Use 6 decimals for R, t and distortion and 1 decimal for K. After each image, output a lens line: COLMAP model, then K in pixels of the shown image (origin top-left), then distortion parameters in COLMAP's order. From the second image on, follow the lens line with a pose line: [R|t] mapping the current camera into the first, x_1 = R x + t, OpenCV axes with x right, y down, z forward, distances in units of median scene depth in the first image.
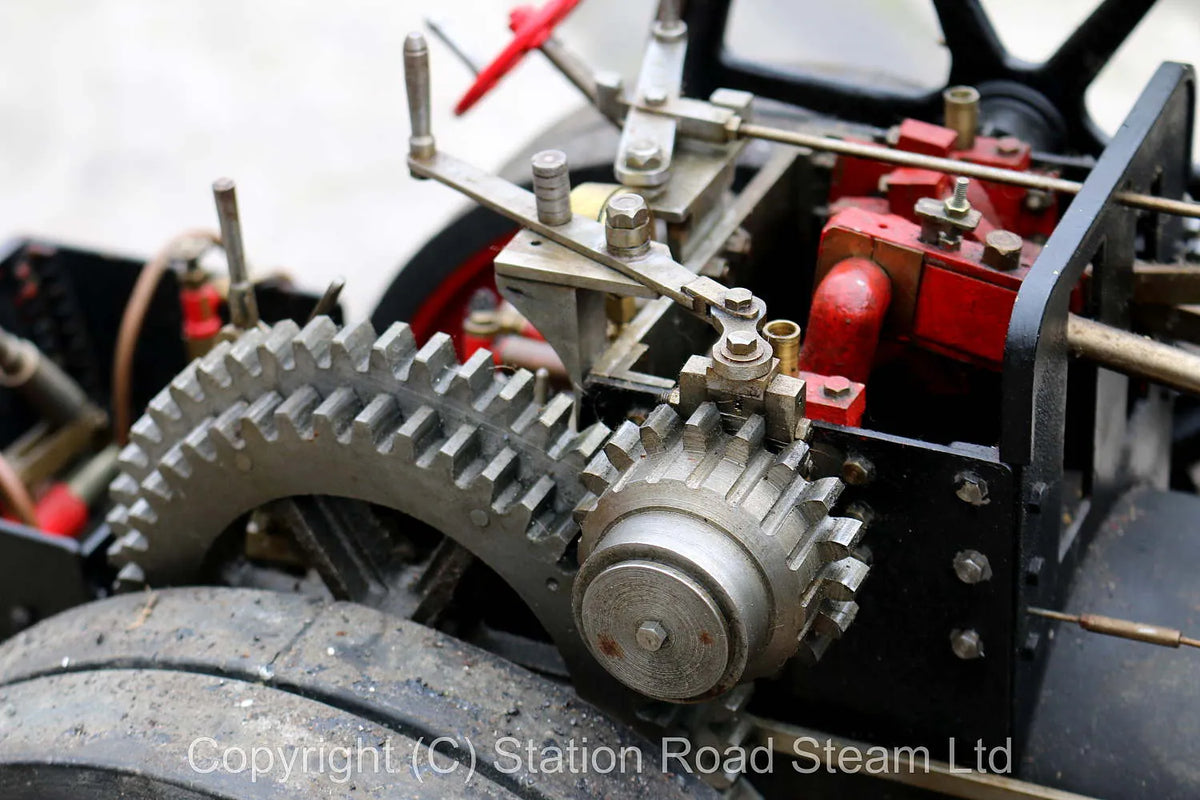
lens RADIAL K [[2823.3, 0, 600.0], [0, 2823.3, 400.0], [0, 0, 1]] dist [0.072603, -0.402146]
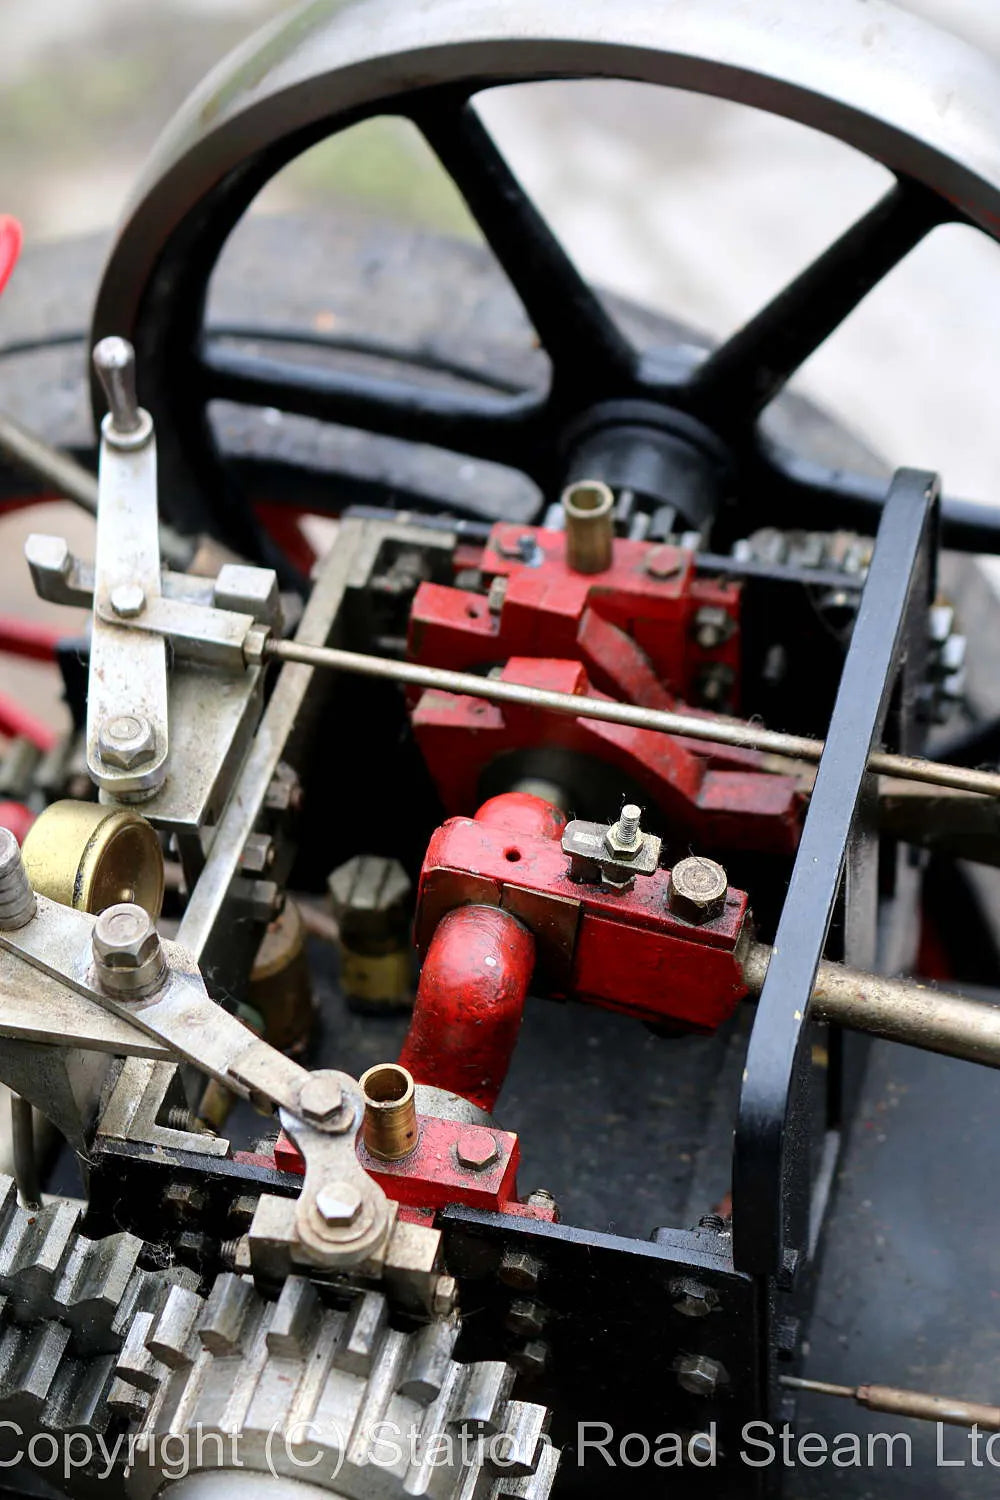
lens RADIAL K [[3423.8, 0, 500.0], [0, 3423.8, 750.0], [0, 0, 1]] dist [0.023883, 0.067344]
pose [[0.984312, -0.139056, 0.108594, 0.014661], [0.102393, 0.951458, 0.290248, -0.322472], [-0.143683, -0.274576, 0.950770, 0.256812]]
